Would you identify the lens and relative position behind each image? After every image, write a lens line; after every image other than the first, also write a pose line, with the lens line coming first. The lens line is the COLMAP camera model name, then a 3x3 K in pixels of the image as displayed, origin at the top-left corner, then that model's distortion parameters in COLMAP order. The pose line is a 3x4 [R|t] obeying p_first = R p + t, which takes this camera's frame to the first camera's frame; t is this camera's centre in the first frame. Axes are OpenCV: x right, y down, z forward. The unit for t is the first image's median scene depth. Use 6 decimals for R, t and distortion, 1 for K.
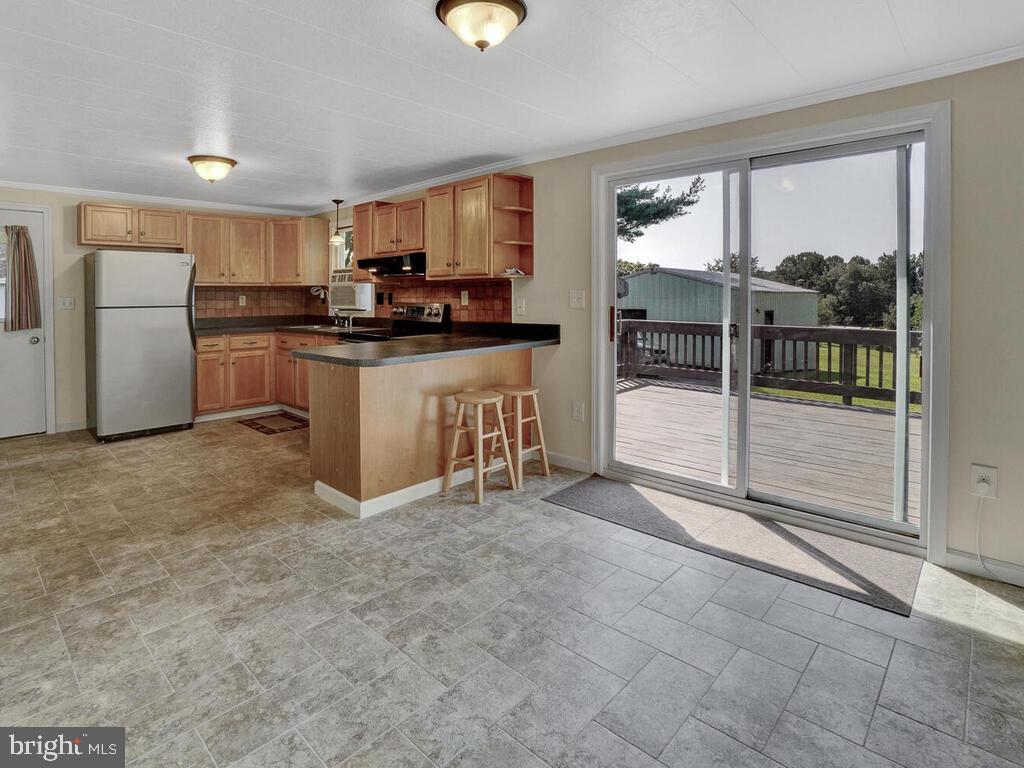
lens RADIAL K [[540.2, 0, 515.6], [0, 540.2, 375.1], [0, 0, 1]] dist [-0.048065, 0.013653]
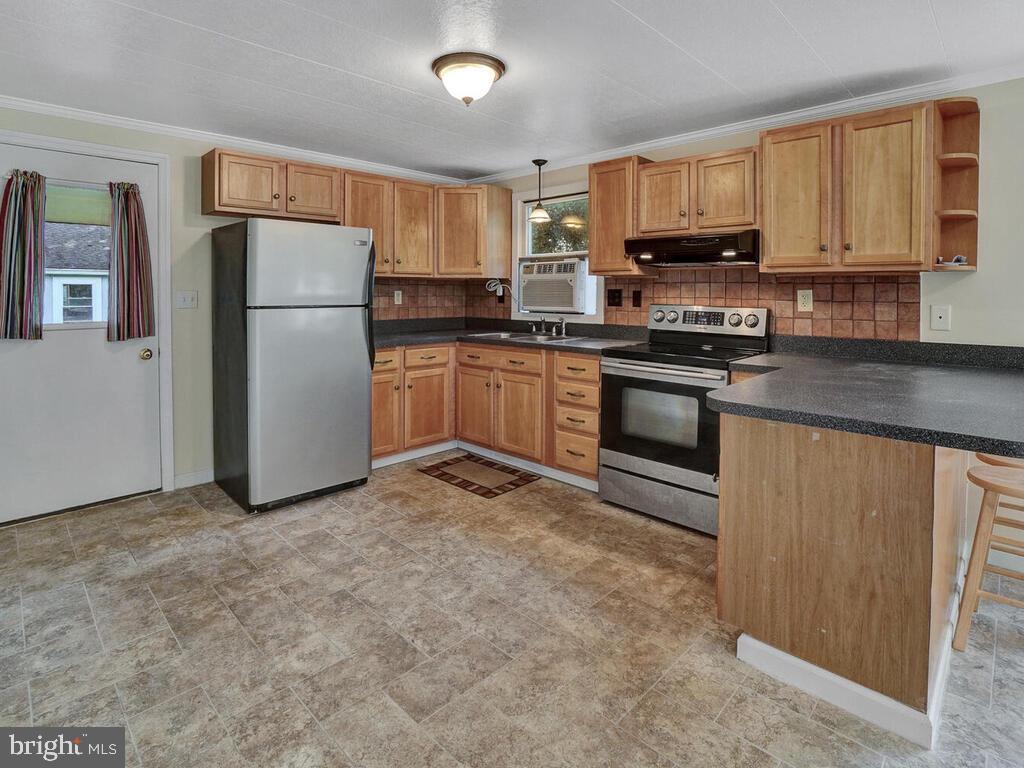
lens RADIAL K [[540.2, 0, 517.4], [0, 540.2, 382.7], [0, 0, 1]] dist [-0.048065, 0.013653]
pose [[0.999310, 0.014265, -0.034306, -0.409674], [-0.013593, 0.999712, 0.019766, -0.048962], [0.034578, -0.019286, 0.999216, 0.327622]]
